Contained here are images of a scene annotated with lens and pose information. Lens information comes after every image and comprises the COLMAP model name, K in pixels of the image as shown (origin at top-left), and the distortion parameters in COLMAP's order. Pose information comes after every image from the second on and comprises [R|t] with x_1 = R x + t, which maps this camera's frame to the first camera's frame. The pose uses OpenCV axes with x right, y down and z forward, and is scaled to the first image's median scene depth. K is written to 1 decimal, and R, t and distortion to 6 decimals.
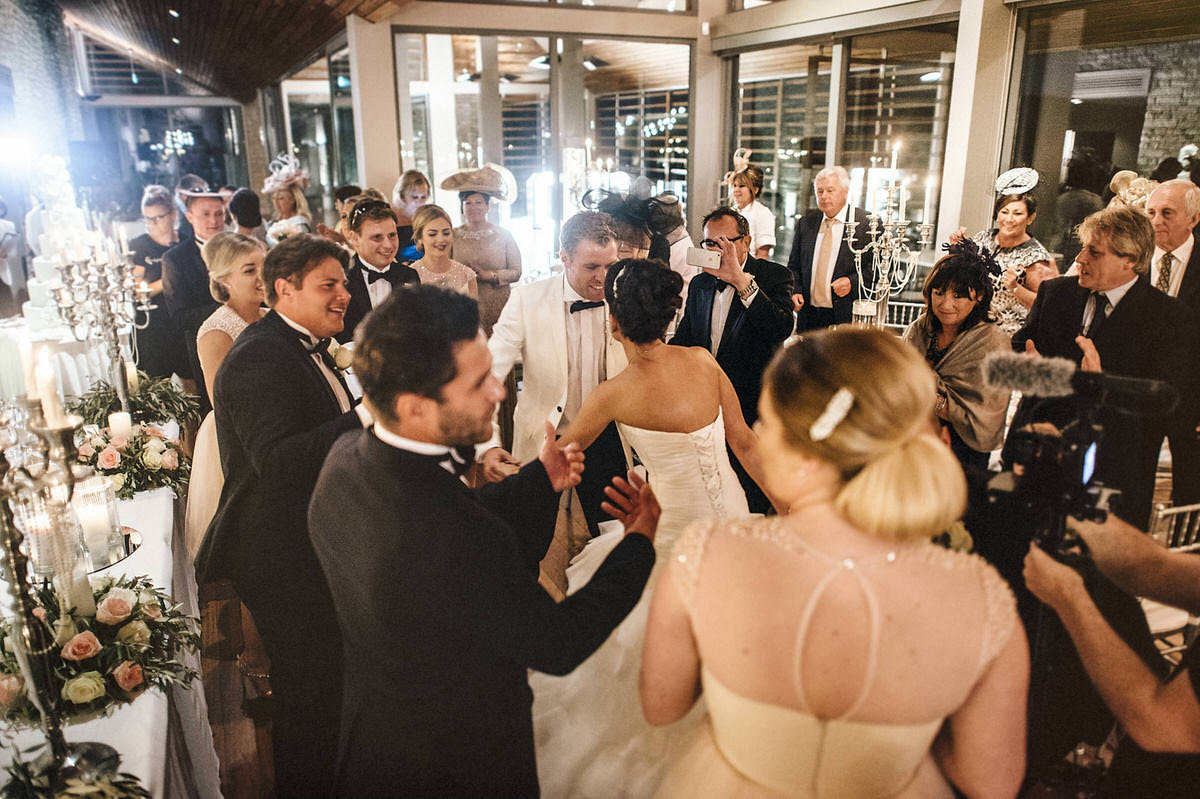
lens RADIAL K [[843.9, 0, 581.6], [0, 843.9, 406.1], [0, 0, 1]] dist [-0.019905, 0.009958]
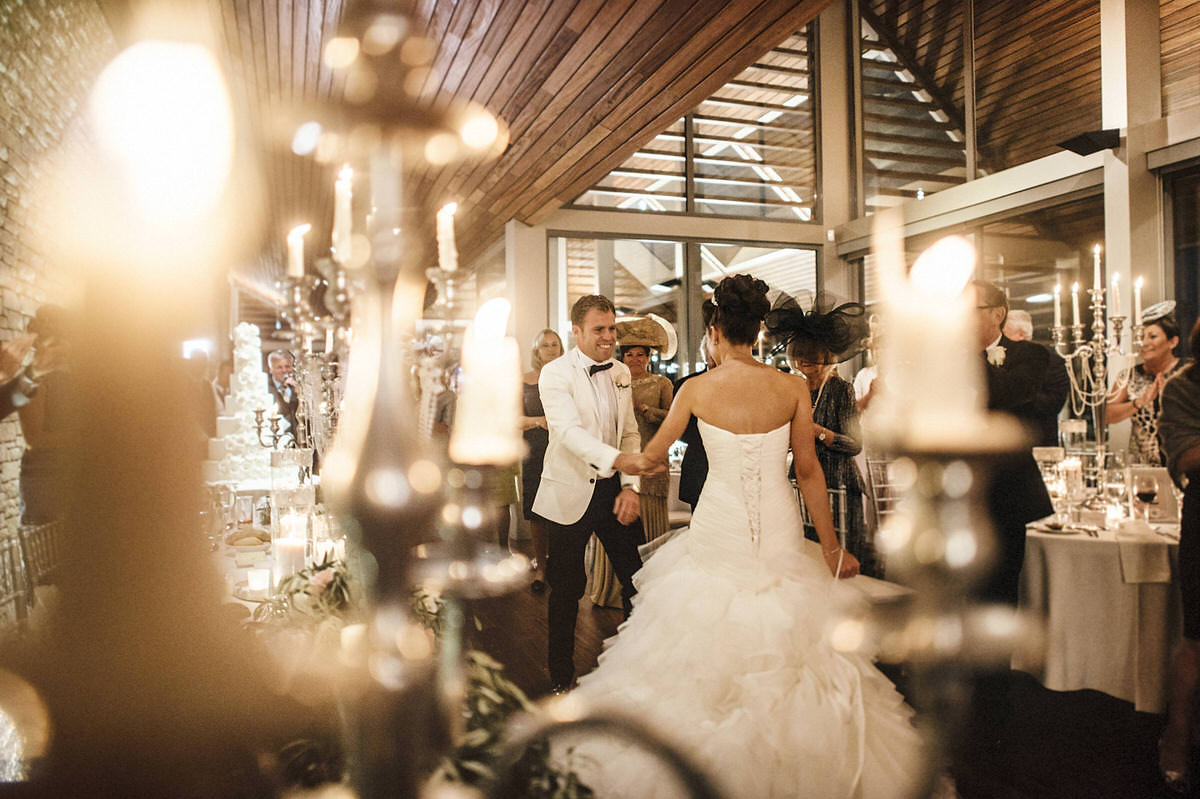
lens RADIAL K [[843.9, 0, 599.9], [0, 843.9, 401.0], [0, 0, 1]] dist [-0.019905, 0.009958]
pose [[0.996354, -0.008631, -0.084878, -0.054988], [-0.016480, 0.956660, -0.290741, 0.066689], [0.083709, 0.291080, 0.953030, 0.018573]]
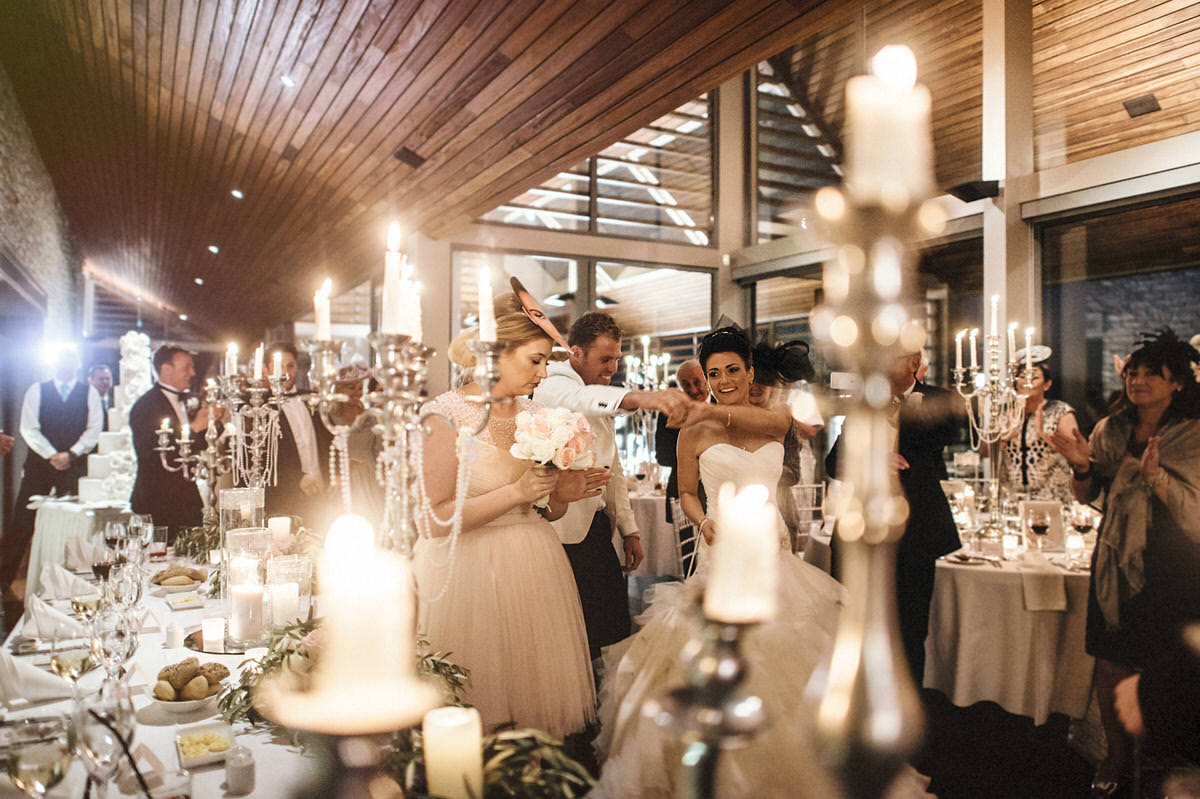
lens RADIAL K [[843.9, 0, 598.6], [0, 843.9, 402.9], [0, 0, 1]] dist [-0.019905, 0.009958]
pose [[0.998164, 0.010567, 0.059643, -0.082882], [0.007645, 0.954813, -0.297107, 0.056979], [-0.060088, 0.297018, 0.952979, 0.011179]]
